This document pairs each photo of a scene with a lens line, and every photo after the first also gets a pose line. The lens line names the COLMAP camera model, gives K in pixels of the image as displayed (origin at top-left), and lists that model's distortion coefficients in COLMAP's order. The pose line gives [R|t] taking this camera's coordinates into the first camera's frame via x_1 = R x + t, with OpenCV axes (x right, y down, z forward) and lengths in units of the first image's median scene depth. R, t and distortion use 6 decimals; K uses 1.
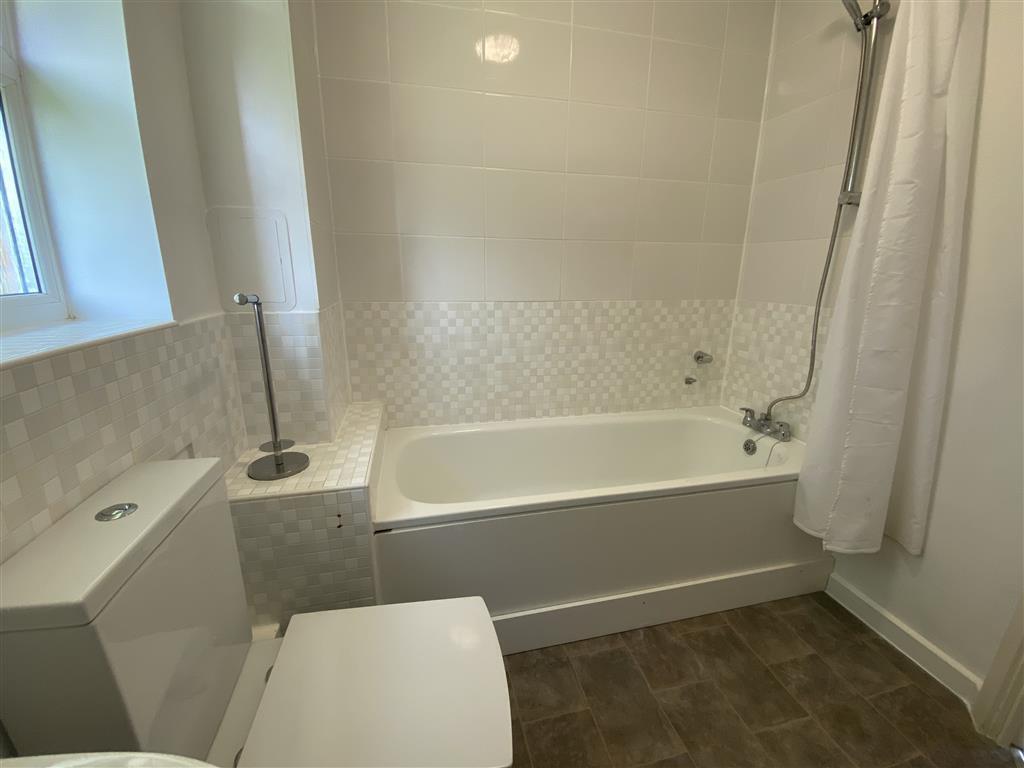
lens RADIAL K [[411.6, 0, 507.8], [0, 411.6, 384.8], [0, 0, 1]] dist [0.021108, -0.000507]
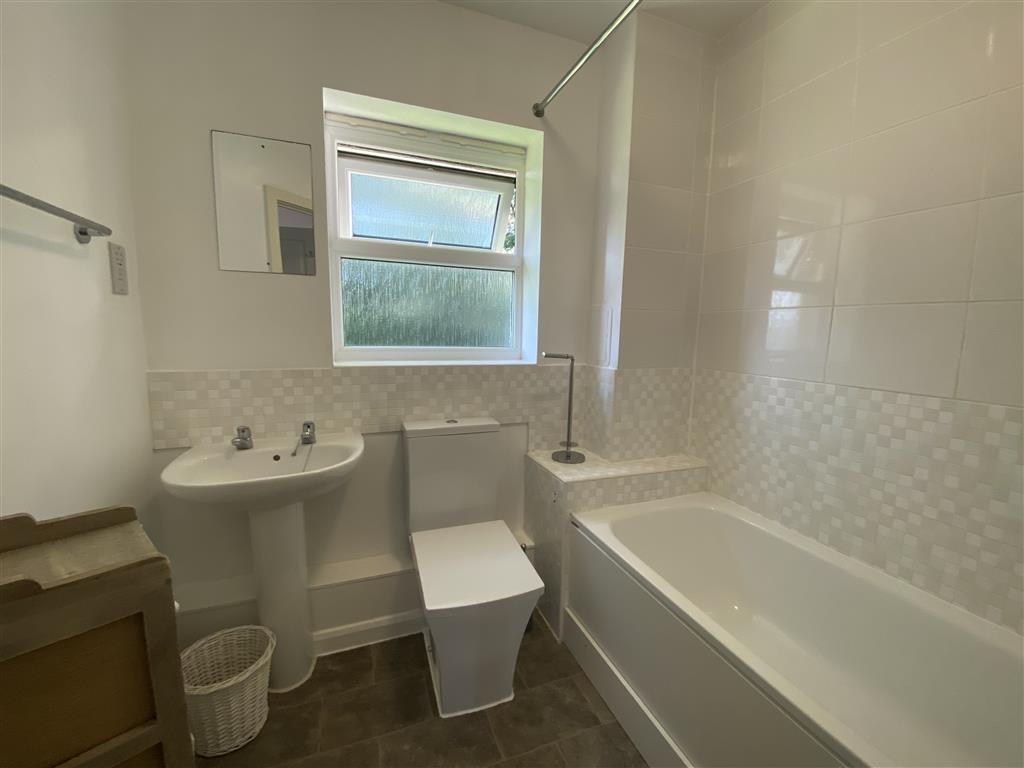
lens RADIAL K [[411.6, 0, 507.8], [0, 411.6, 384.2], [0, 0, 1]] dist [0.021108, -0.000507]
pose [[0.143162, 0.123116, -0.982012, 0.630346], [-0.279931, 0.956753, 0.079139, -0.091465], [0.949286, 0.263566, 0.171435, 0.279730]]
